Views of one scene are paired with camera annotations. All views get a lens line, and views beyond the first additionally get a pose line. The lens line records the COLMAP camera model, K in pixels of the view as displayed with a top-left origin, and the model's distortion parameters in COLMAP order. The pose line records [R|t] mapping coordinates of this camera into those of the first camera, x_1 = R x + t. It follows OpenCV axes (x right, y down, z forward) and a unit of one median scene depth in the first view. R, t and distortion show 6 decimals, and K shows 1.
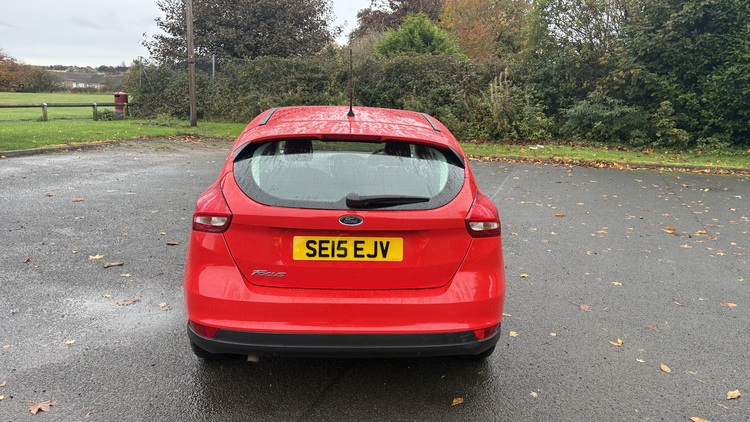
lens RADIAL K [[567.4, 0, 377.9], [0, 567.4, 216.8], [0, 0, 1]] dist [0.051627, -0.050001]
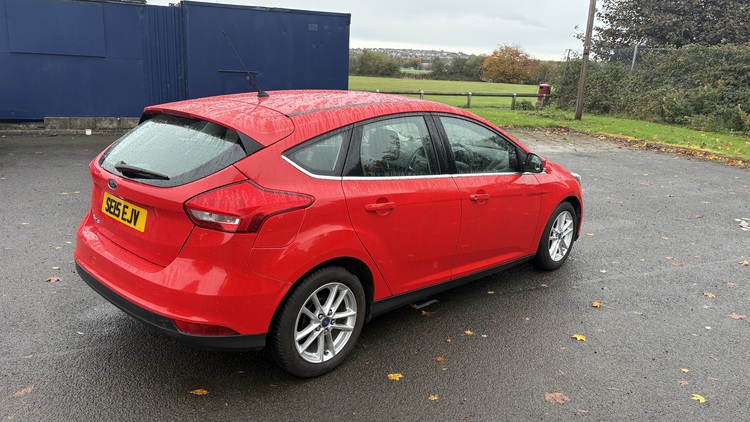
lens RADIAL K [[567.4, 0, 375.3], [0, 567.4, 213.9], [0, 0, 1]] dist [0.051627, -0.050001]
pose [[0.680011, 0.183985, -0.709743, 0.180134], [-0.180338, 0.980237, 0.081321, -0.019720], [0.710678, 0.072694, 0.699751, 0.094319]]
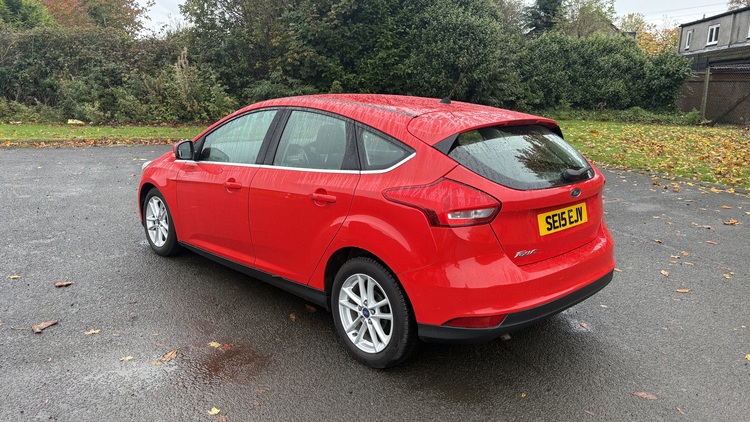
lens RADIAL K [[567.4, 0, 386.6], [0, 567.4, 215.5], [0, 0, 1]] dist [0.051627, -0.050001]
pose [[0.754442, -0.161073, 0.636296, -0.176557], [0.138815, 0.986649, 0.085173, -0.016324], [-0.641520, 0.024069, 0.766729, 0.056881]]
